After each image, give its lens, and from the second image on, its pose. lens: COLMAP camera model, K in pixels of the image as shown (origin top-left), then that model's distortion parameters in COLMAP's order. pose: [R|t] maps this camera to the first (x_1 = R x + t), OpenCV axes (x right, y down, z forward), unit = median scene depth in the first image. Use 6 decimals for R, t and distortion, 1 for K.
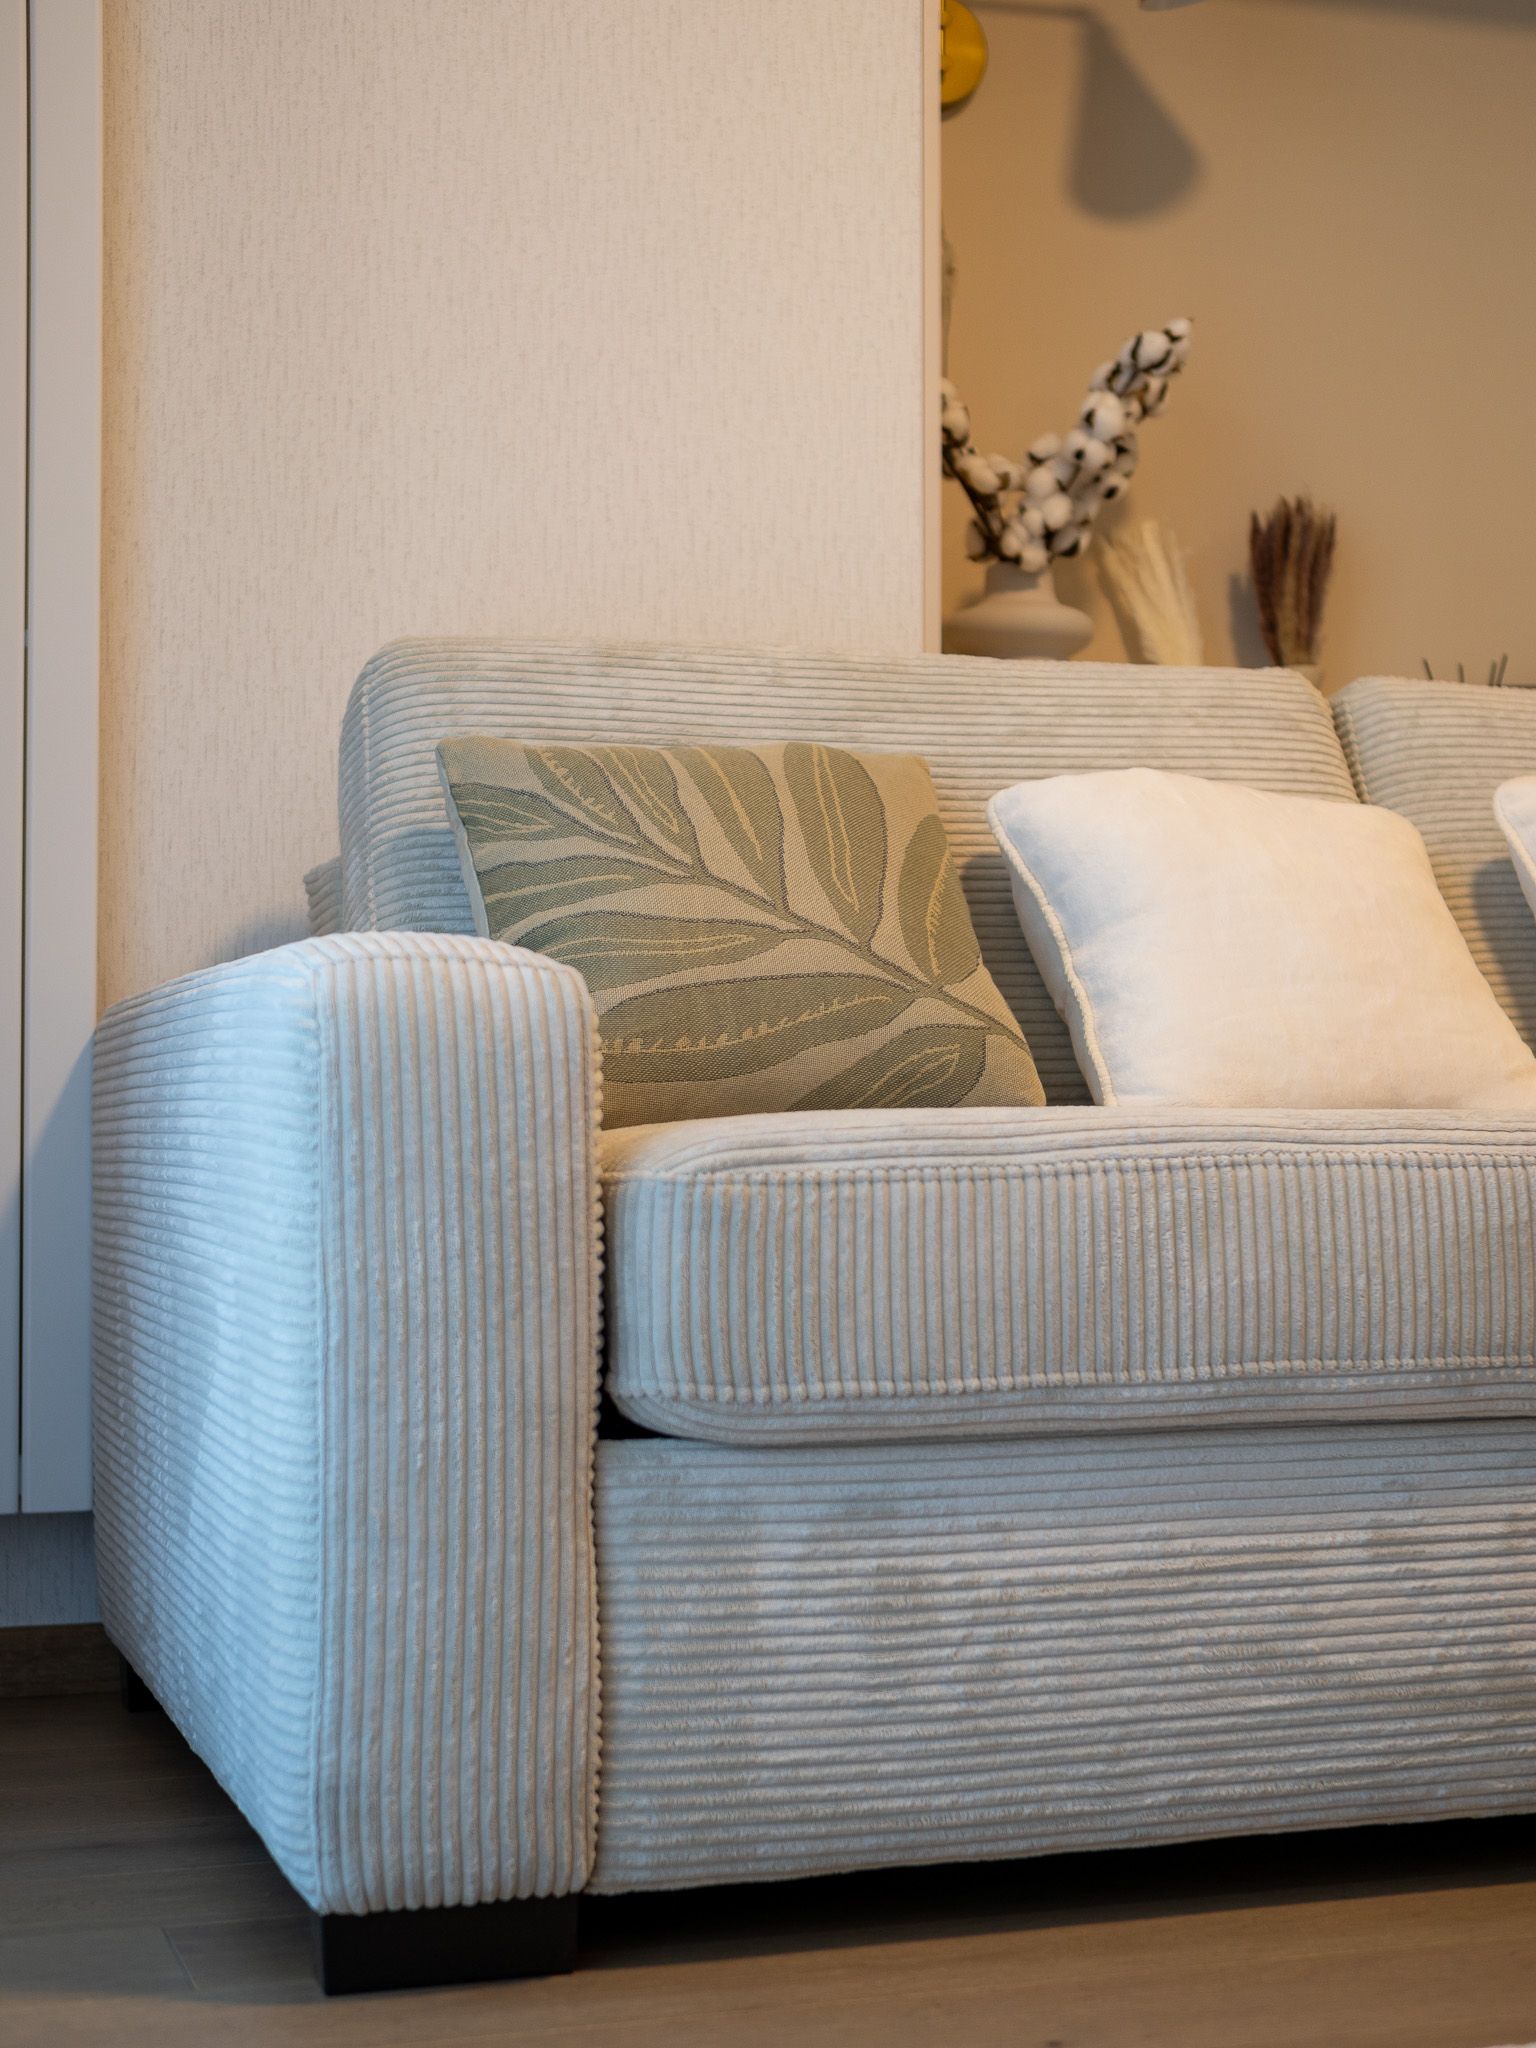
lens RADIAL K [[2970.1, 0, 768.0], [0, 2970.1, 1024.0], [0, 0, 1]] dist [-0.054099, 0.131360]
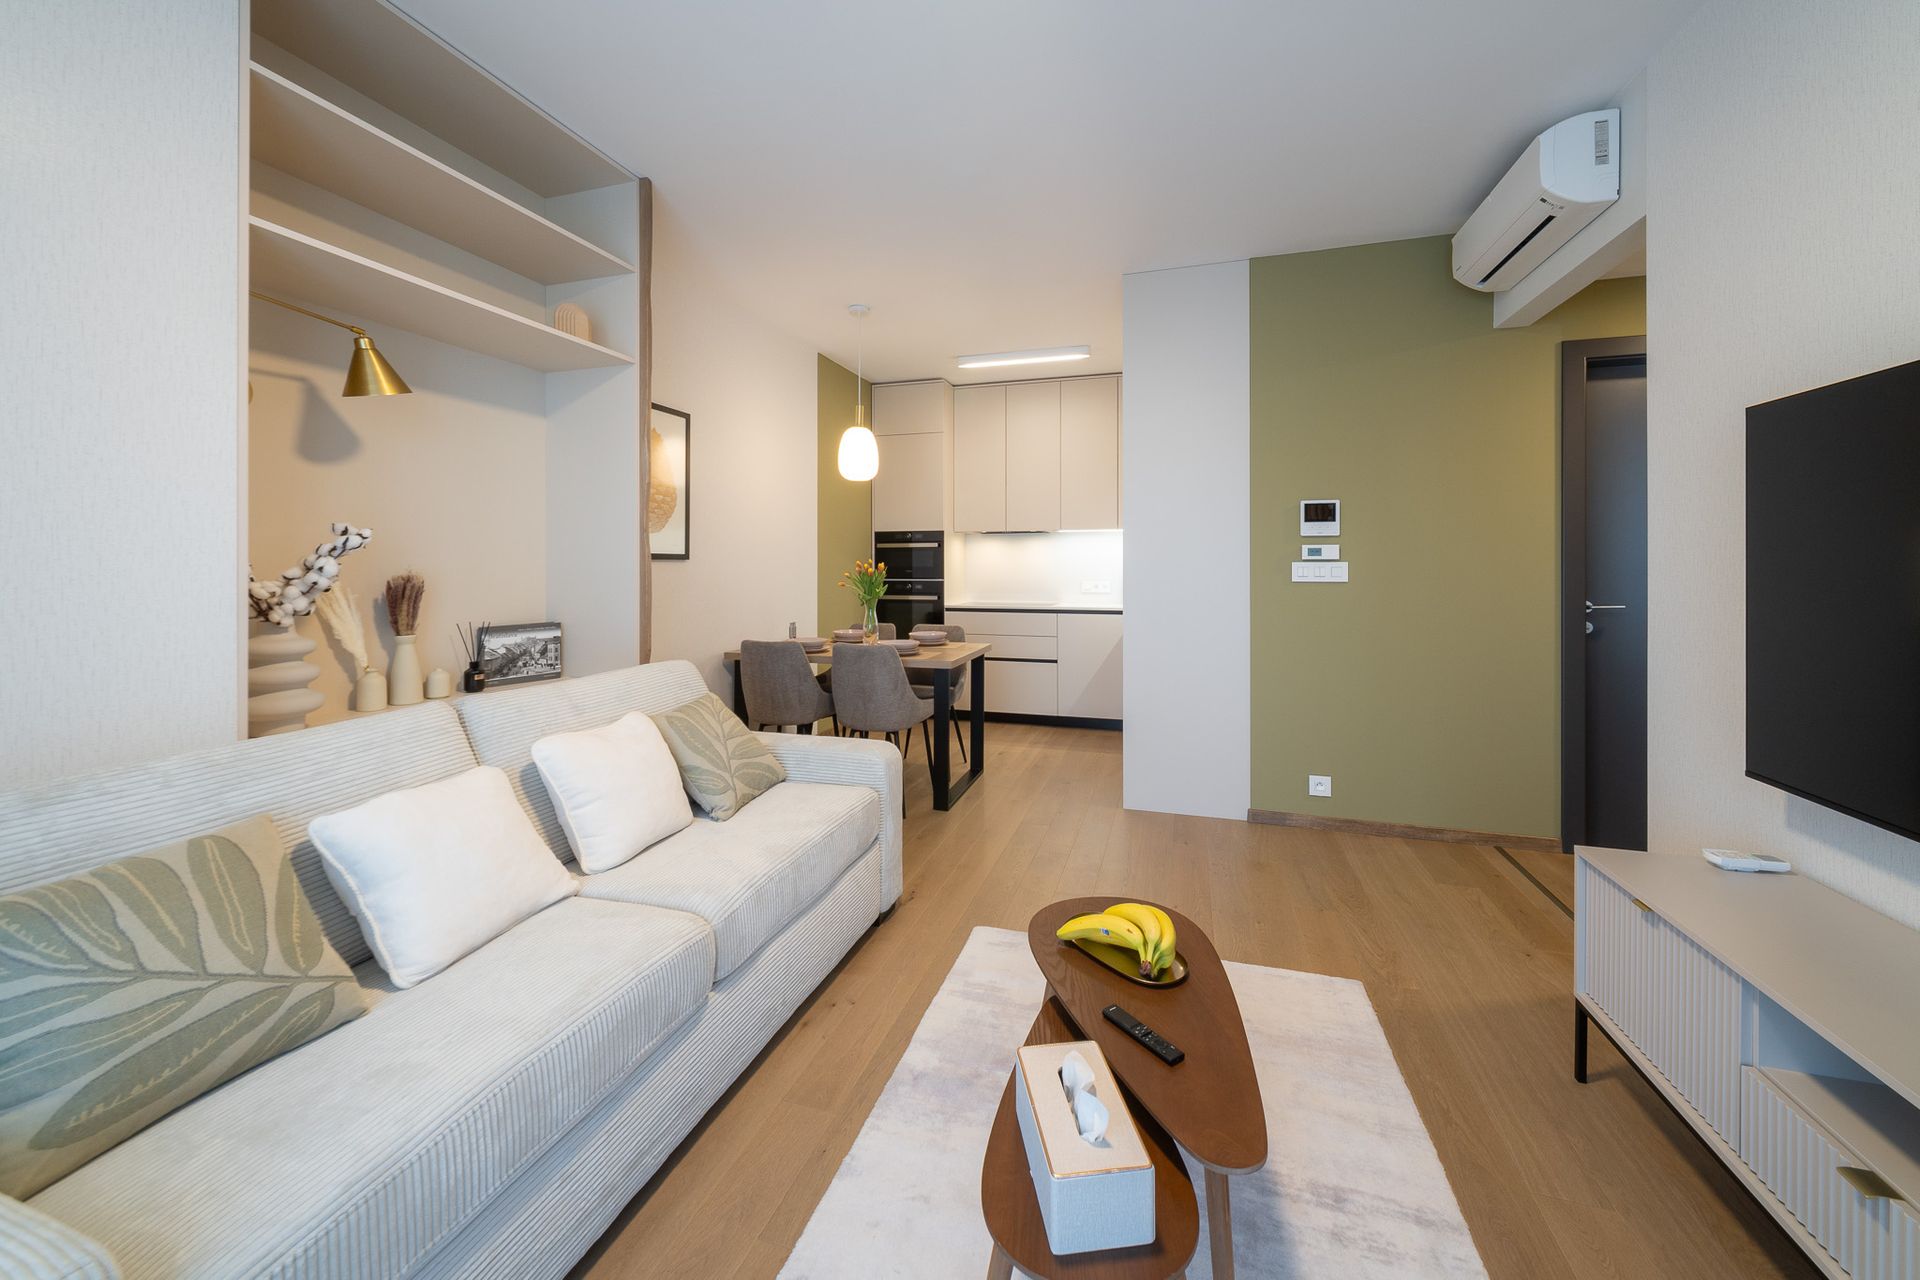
lens RADIAL K [[712.8, 0, 963.5], [0, 712.8, 563.0], [0, 0, 1]] dist [-0.001802, -0.000008]
pose [[0.590038, -0.001046, 0.807375, -0.069296], [-0.027940, 0.999374, 0.021713, -0.296351], [-0.806892, -0.035369, 0.589639, 0.263457]]
